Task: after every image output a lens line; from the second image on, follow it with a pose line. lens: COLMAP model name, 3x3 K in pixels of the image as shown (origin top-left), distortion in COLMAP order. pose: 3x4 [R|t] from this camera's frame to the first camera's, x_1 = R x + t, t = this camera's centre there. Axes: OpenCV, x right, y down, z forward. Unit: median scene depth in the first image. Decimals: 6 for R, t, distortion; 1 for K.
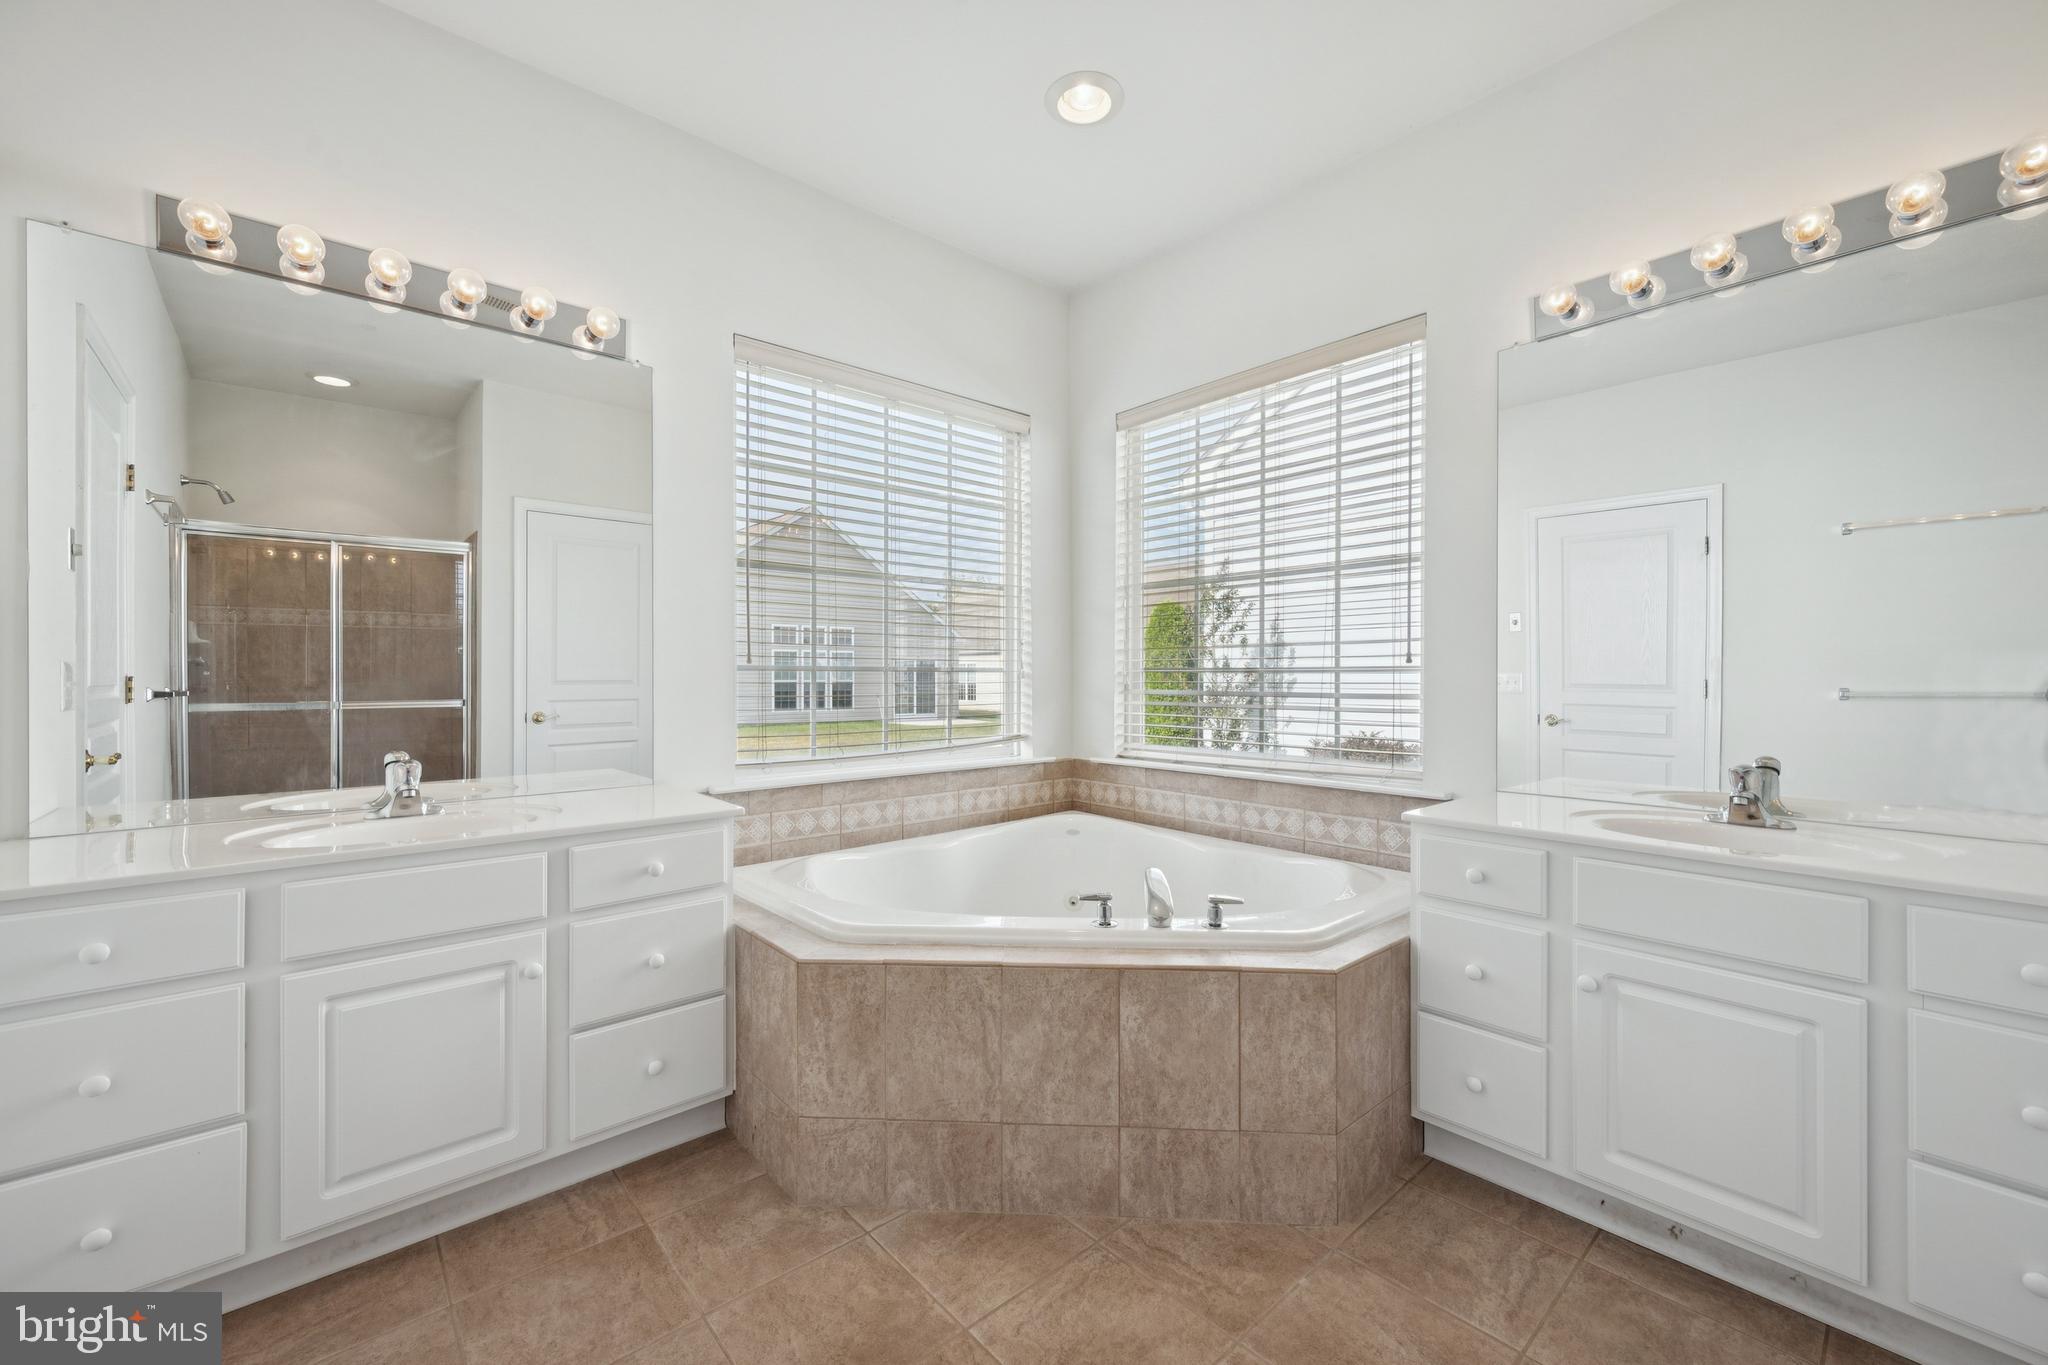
lens RADIAL K [[826.1, 0, 1058.5], [0, 826.1, 682.9], [0, 0, 1]] dist [0.000284, -0.000091]
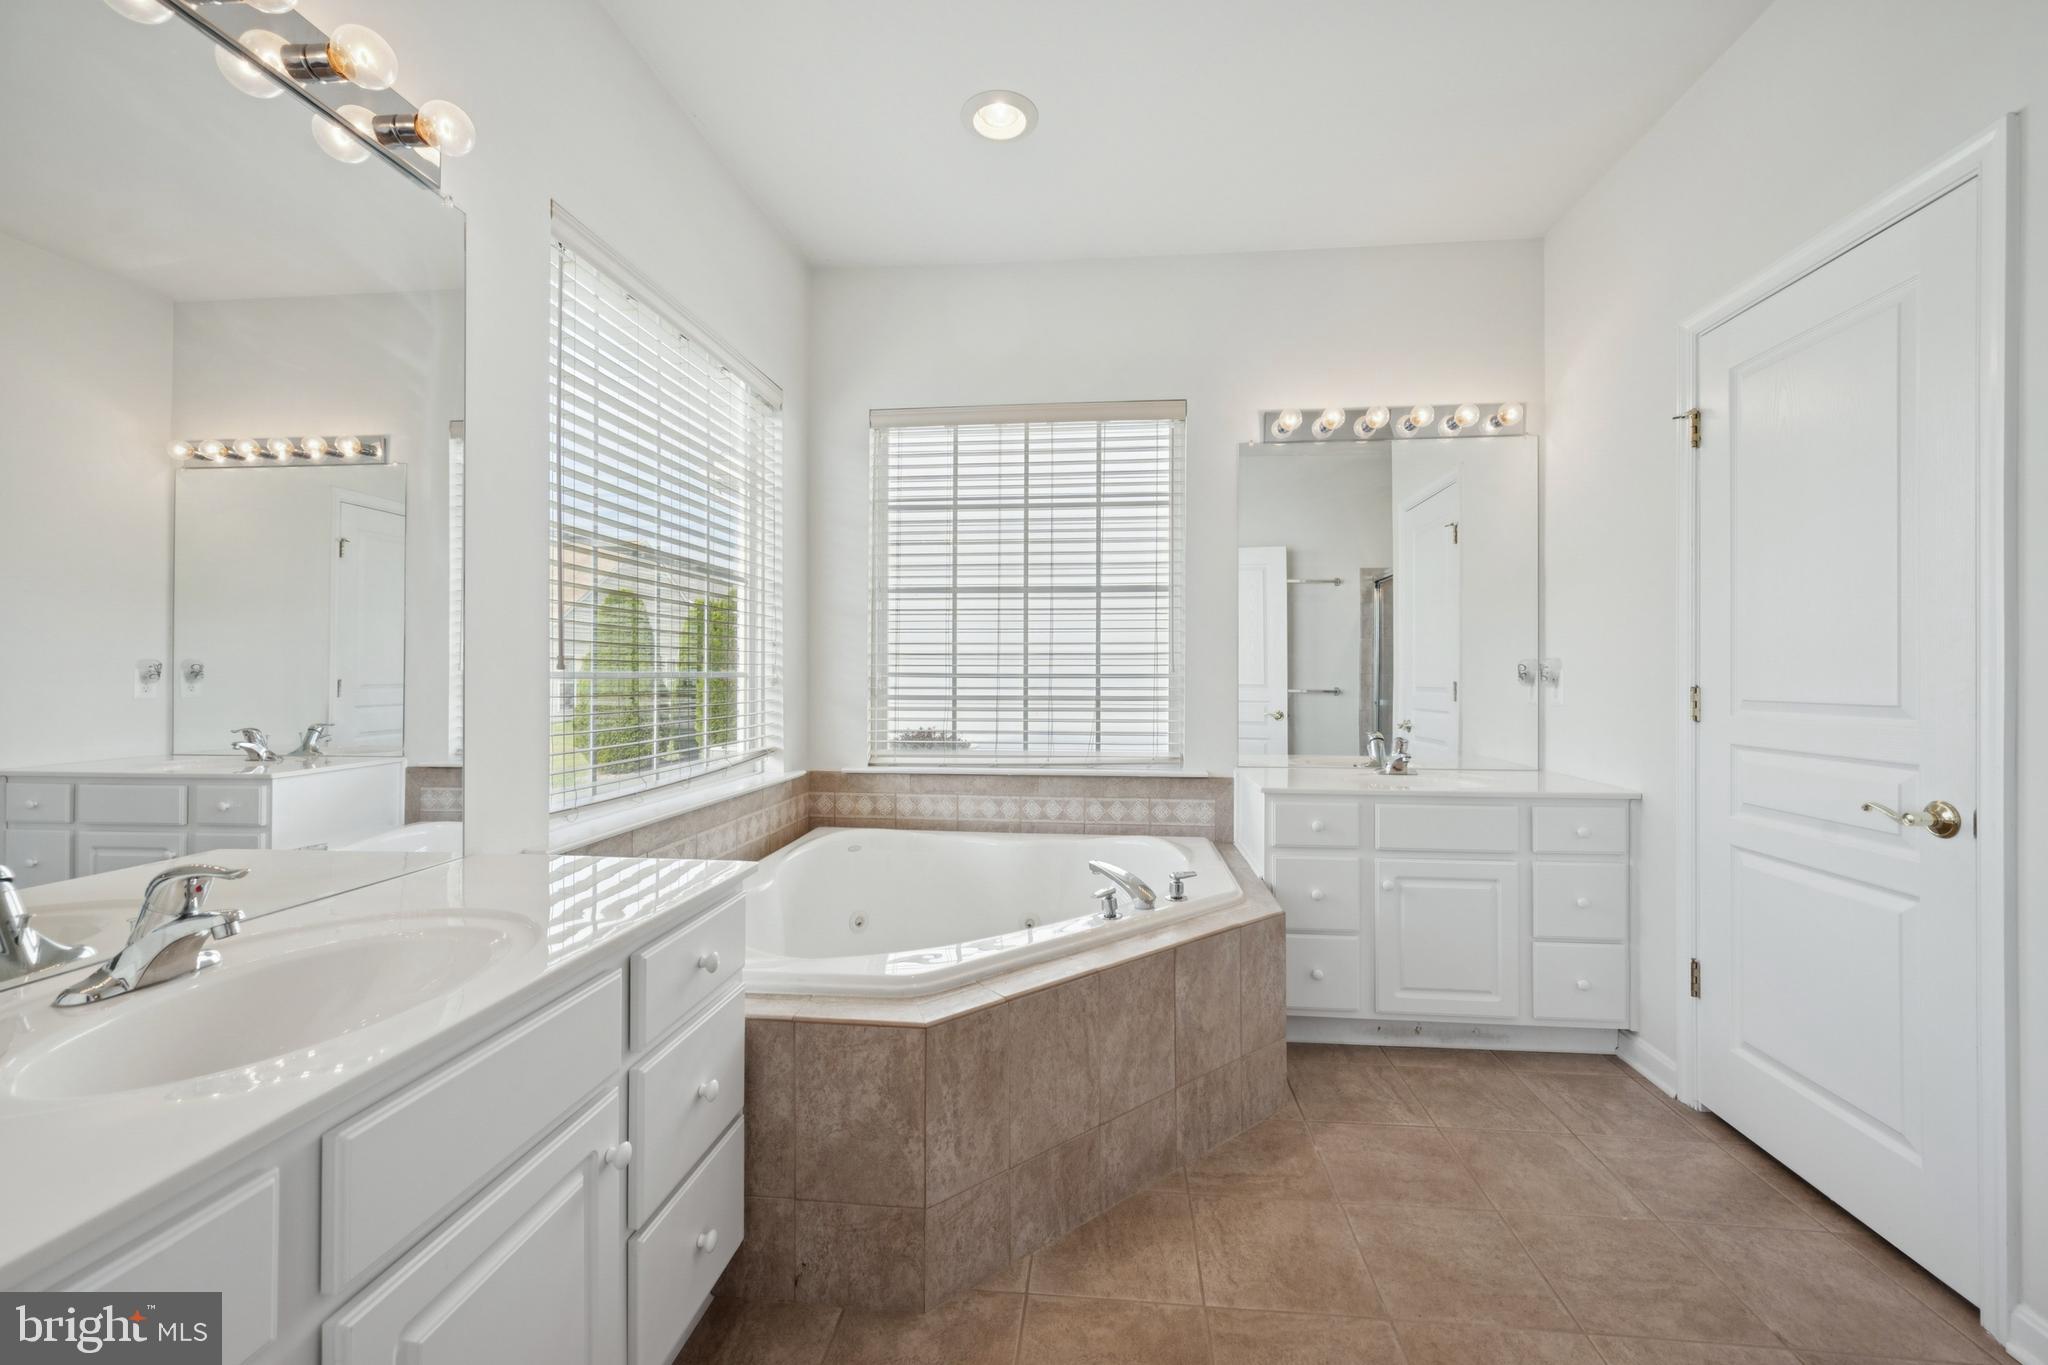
lens RADIAL K [[815.9, 0, 1024.0], [0, 815.9, 682.5], [0, 0, 1]] dist [-0.001175, -0.000093]
pose [[0.737289, -0.004712, 0.675561, -0.801934], [0.004225, 0.999988, 0.002365, -0.015984], [-0.675565, 0.001111, 0.737300, 0.315905]]
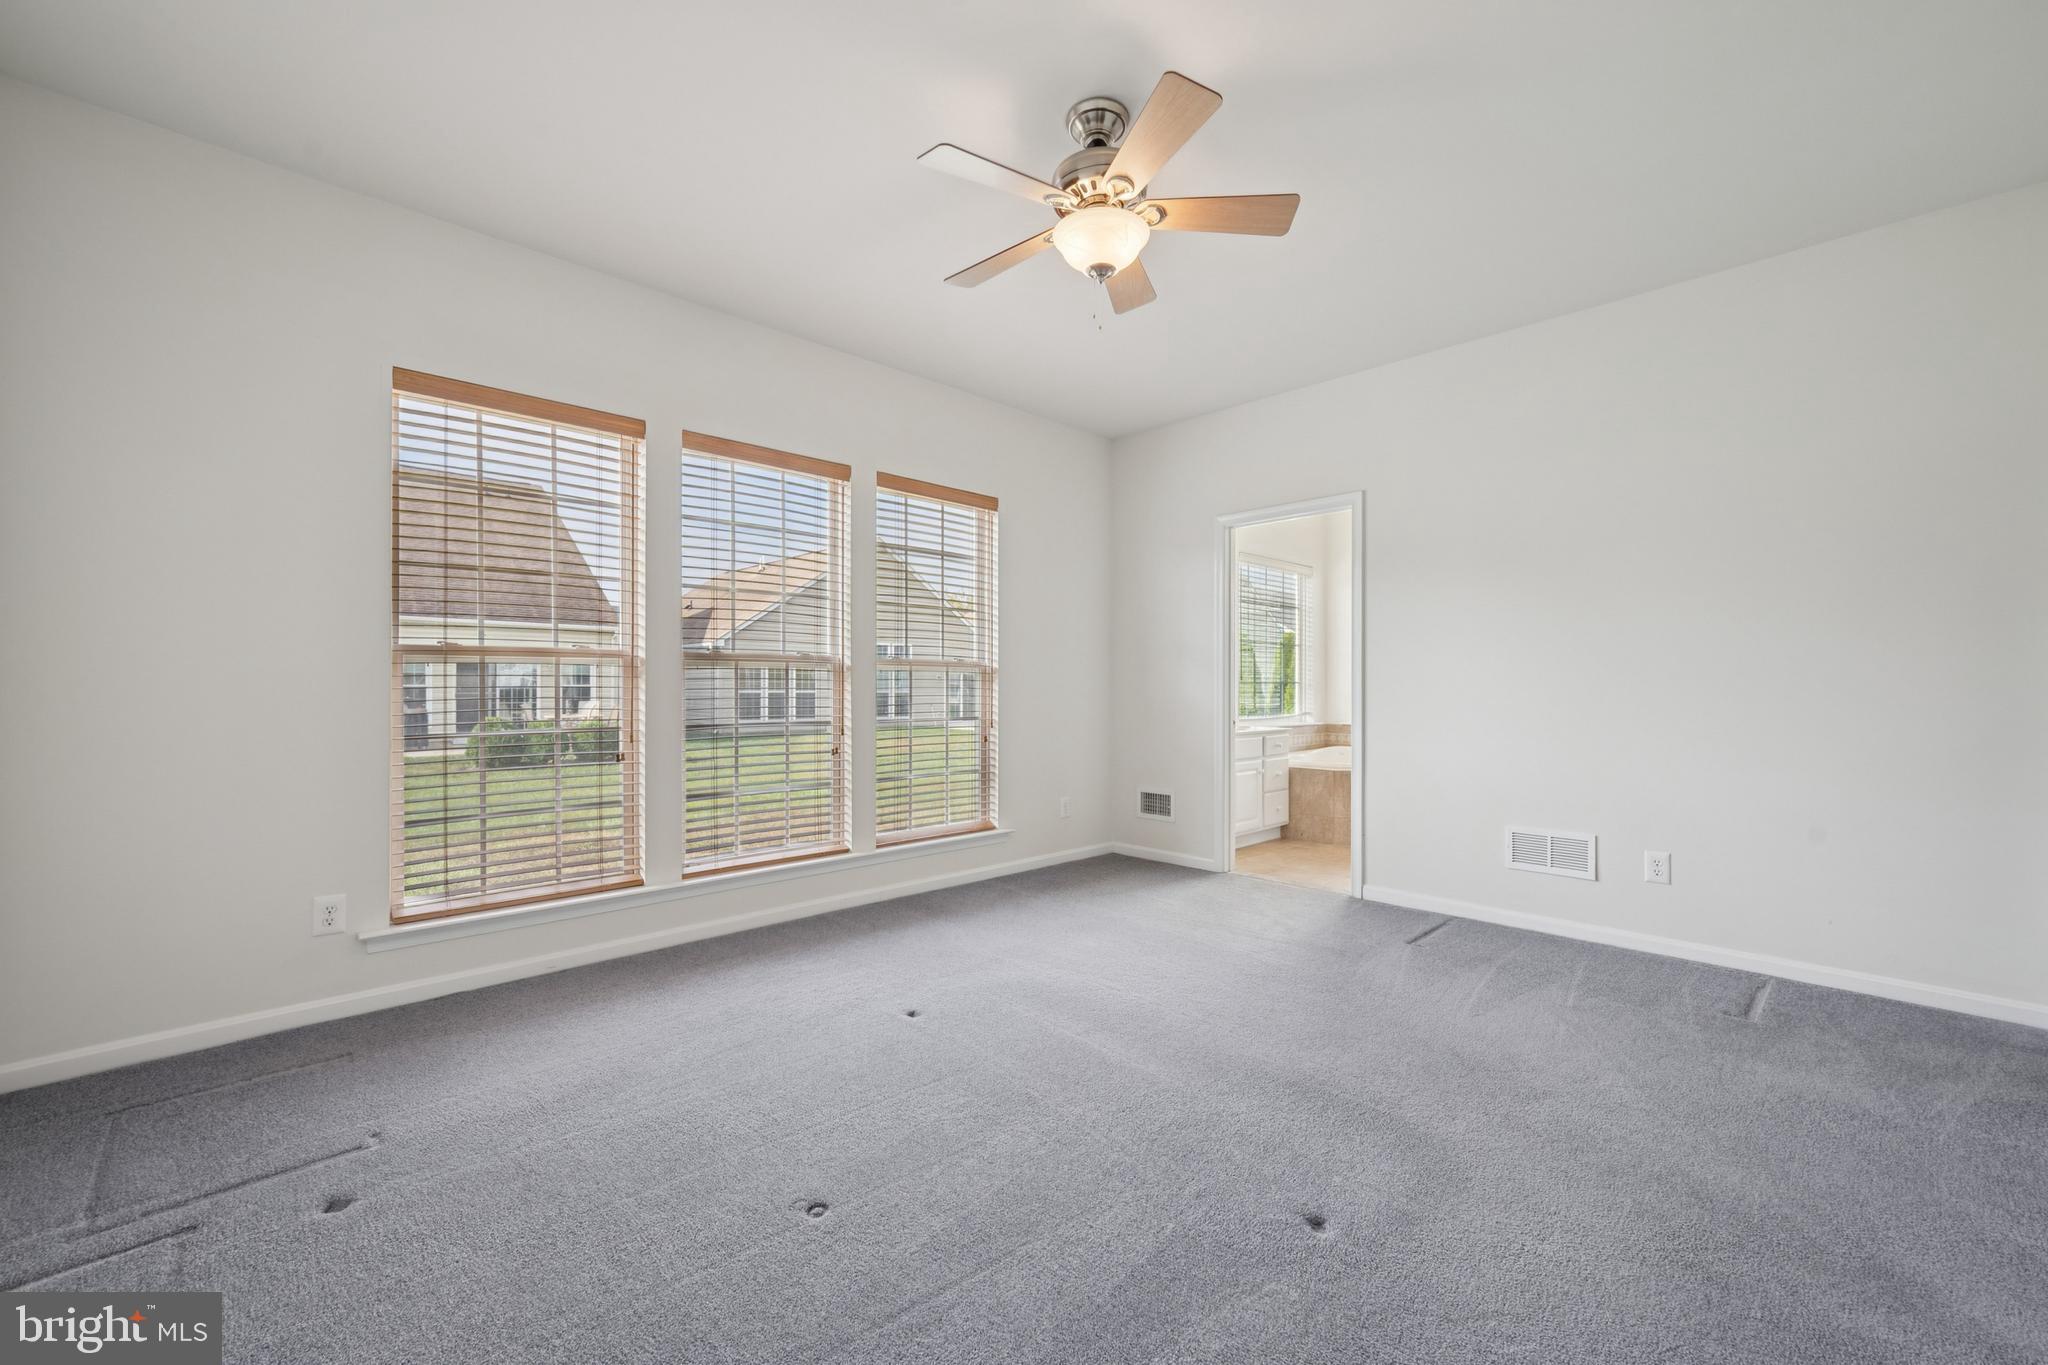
lens RADIAL K [[815.9, 0, 1024.0], [0, 815.9, 682.5], [0, 0, 1]] dist [-0.001175, -0.000093]
pose [[0.999042, -0.002353, 0.043695, -1.677185], [0.003124, 0.999841, -0.017582, 0.035263], [-0.043647, 0.017701, 0.998890, -2.165180]]
